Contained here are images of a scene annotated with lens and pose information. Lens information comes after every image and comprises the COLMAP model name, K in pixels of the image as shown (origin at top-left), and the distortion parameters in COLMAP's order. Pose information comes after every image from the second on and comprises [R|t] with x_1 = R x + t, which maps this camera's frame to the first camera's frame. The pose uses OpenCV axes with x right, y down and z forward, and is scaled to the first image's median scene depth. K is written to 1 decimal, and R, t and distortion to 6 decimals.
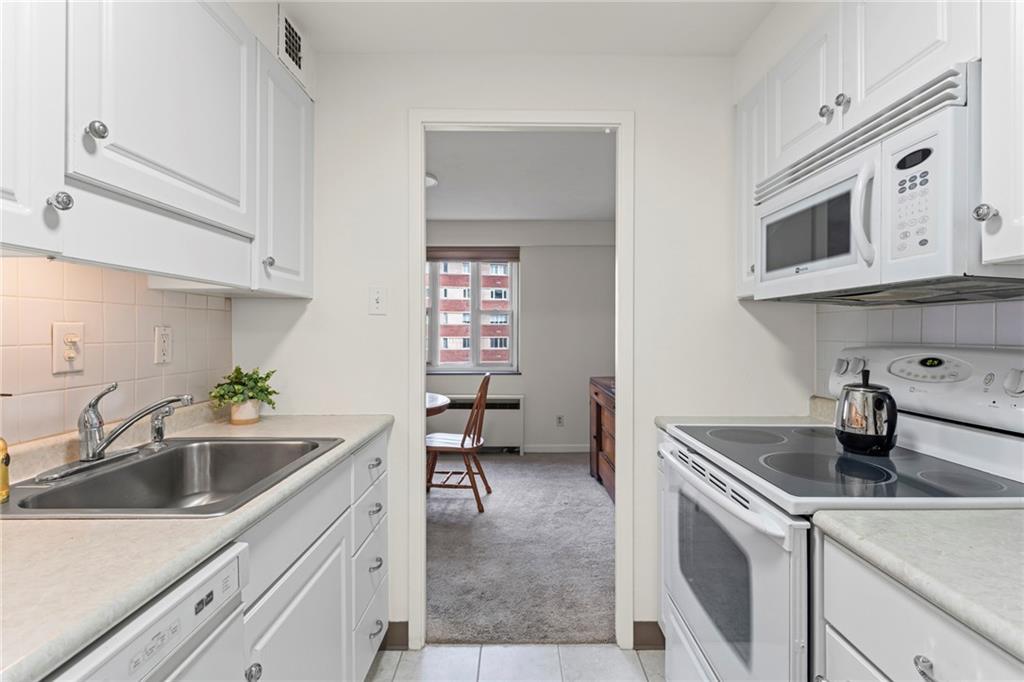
lens RADIAL K [[492.0, 0, 512.0], [0, 492.0, 341.0], [0, 0, 1]] dist [-0.000580, 0.000064]
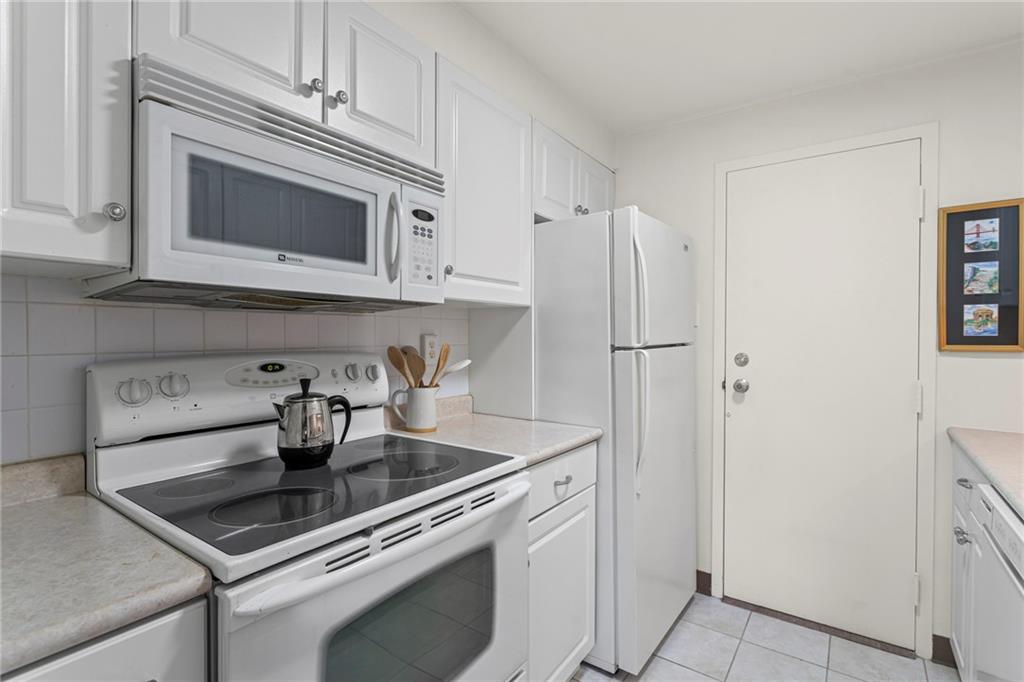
lens RADIAL K [[492.0, 0, 512.0], [0, 492.0, 341.0], [0, 0, 1]] dist [-0.000580, 0.000064]
pose [[-0.817344, -0.010061, 0.576062, -0.164912], [0.006866, 0.999606, 0.027201, -0.039372], [-0.576109, 0.026187, -0.816954, 1.639277]]
